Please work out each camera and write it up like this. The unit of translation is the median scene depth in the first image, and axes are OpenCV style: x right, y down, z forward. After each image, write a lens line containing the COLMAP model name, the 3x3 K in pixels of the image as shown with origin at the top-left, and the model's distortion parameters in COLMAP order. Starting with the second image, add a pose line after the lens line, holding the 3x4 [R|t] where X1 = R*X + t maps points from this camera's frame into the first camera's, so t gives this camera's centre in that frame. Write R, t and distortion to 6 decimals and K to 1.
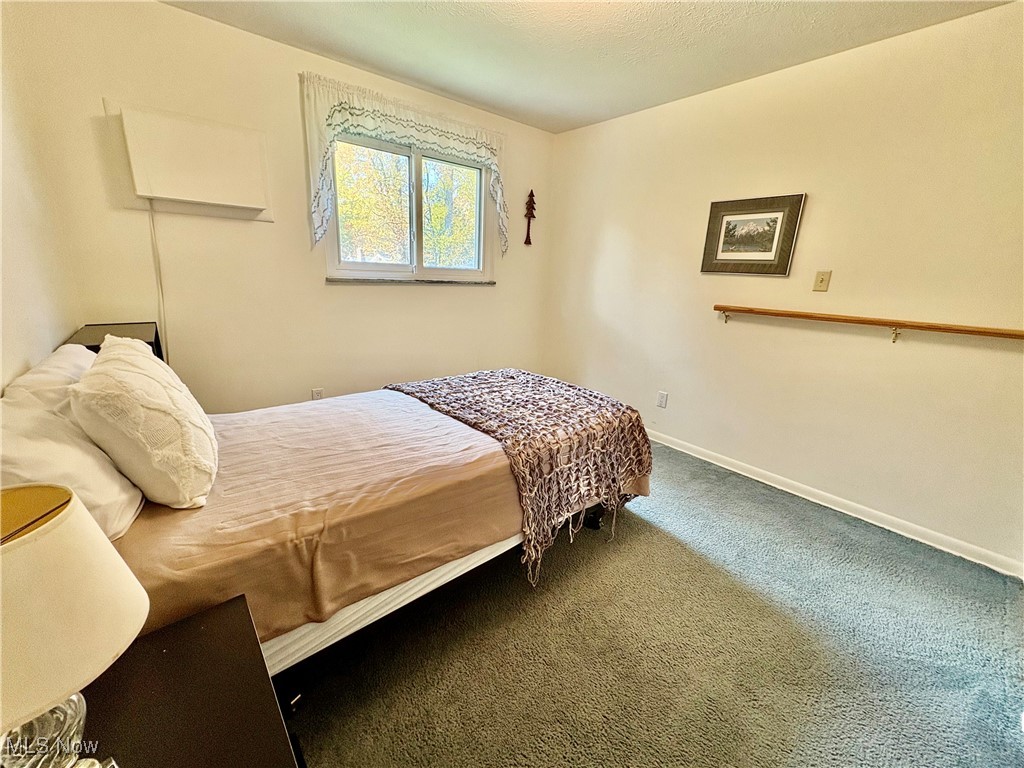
lens RADIAL K [[406.1, 0, 508.3], [0, 406.1, 388.7], [0, 0, 1]] dist [0.000897, -0.000824]
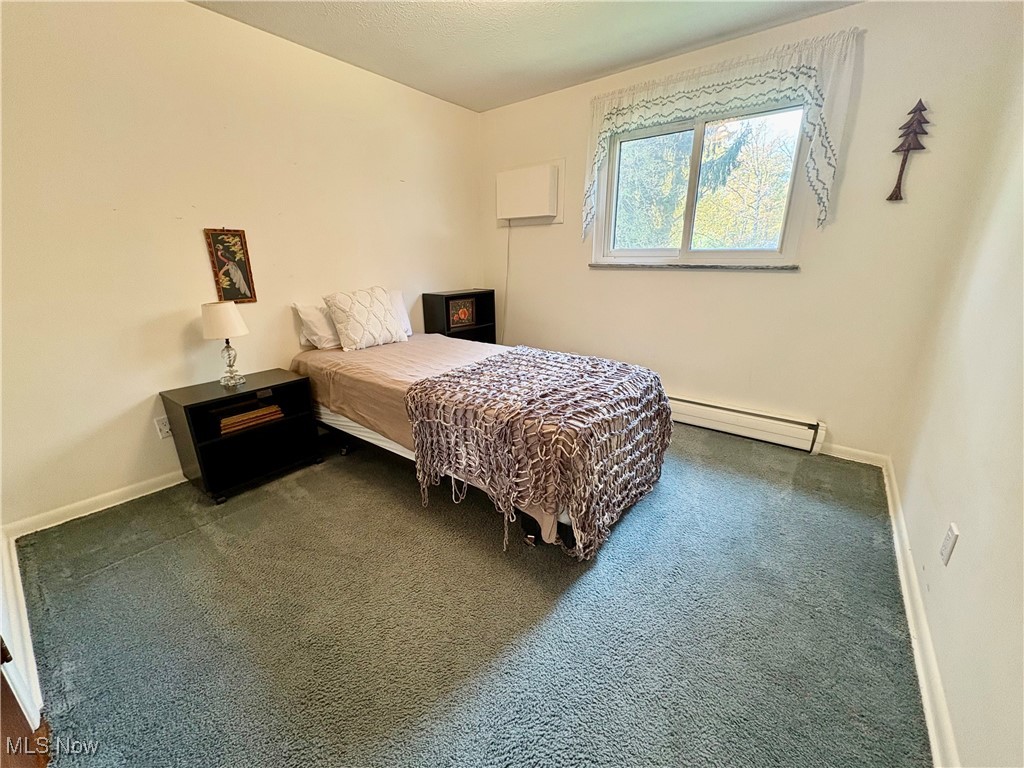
lens RADIAL K [[406.1, 0, 509.4], [0, 406.1, 386.7], [0, 0, 1]] dist [0.000897, -0.000824]
pose [[0.214332, 0.258116, -0.942039, 0.657098], [-0.261067, 0.944503, 0.199393, -0.094021], [0.941226, 0.203199, 0.269822, 0.465184]]
